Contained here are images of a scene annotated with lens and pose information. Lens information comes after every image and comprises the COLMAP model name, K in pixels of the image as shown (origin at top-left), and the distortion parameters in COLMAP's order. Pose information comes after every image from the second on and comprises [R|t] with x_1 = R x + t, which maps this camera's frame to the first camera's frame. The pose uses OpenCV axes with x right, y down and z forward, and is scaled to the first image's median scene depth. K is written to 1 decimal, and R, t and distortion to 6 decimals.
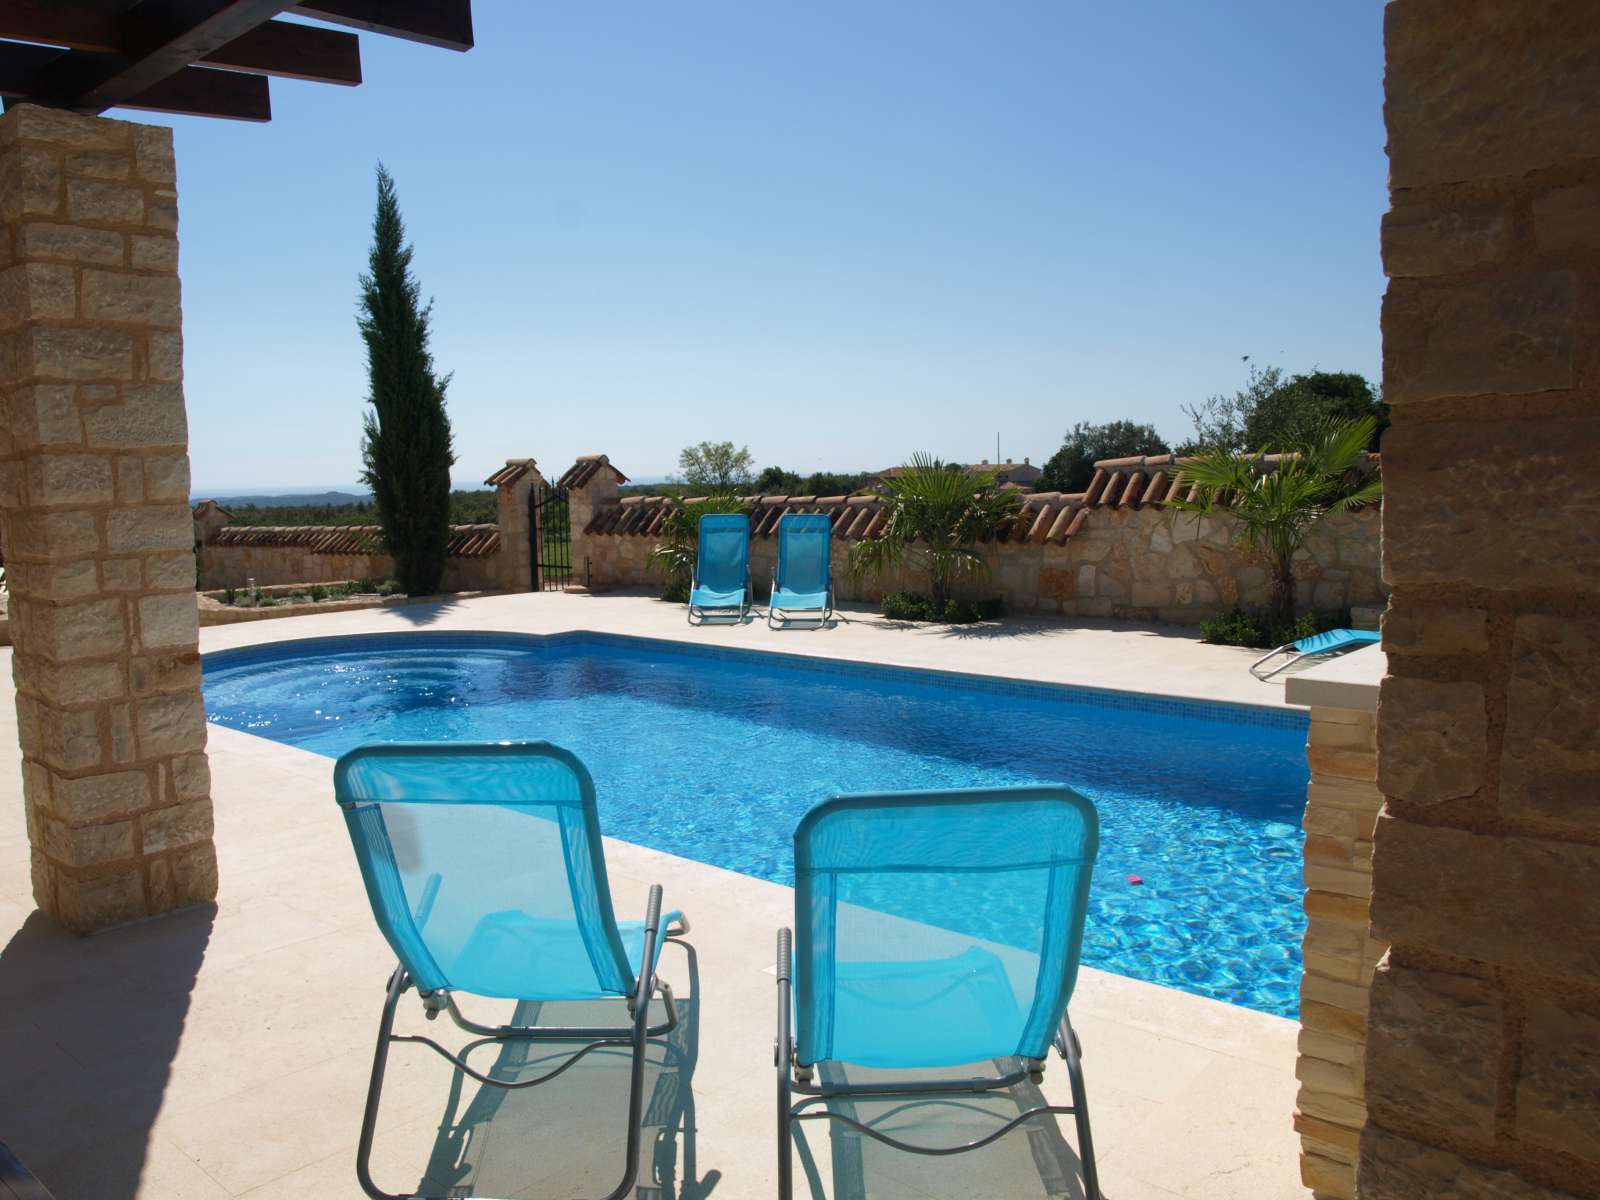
lens RADIAL K [[1321.2, 0, 795.0], [0, 1321.2, 597.3], [0, 0, 1]] dist [-0.070444, 0.046954]
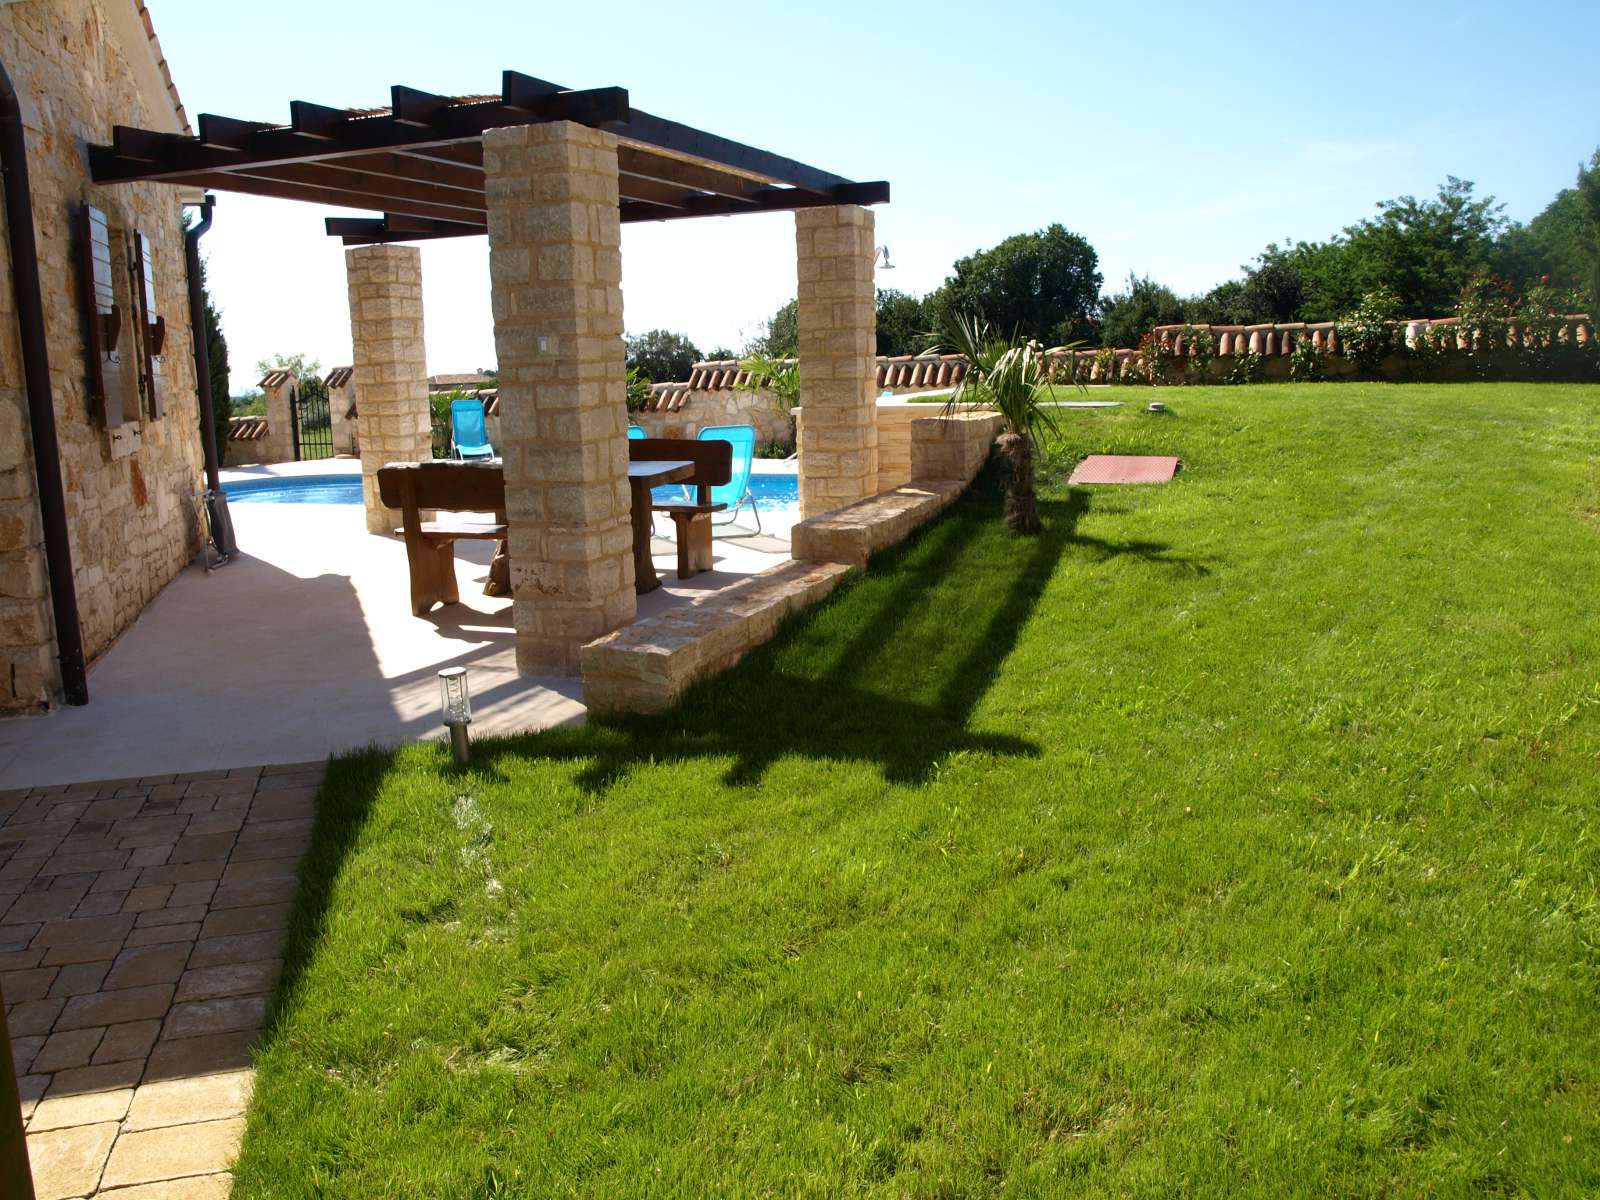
lens RADIAL K [[1321.2, 0, 799.4], [0, 1321.2, 603.1], [0, 0, 1]] dist [-0.070444, 0.046954]
pose [[0.936837, -0.069465, 0.342798, -0.263756], [0.043798, 0.995664, 0.082068, 0.076435], [-0.347012, -0.061871, 0.935818, -0.718465]]
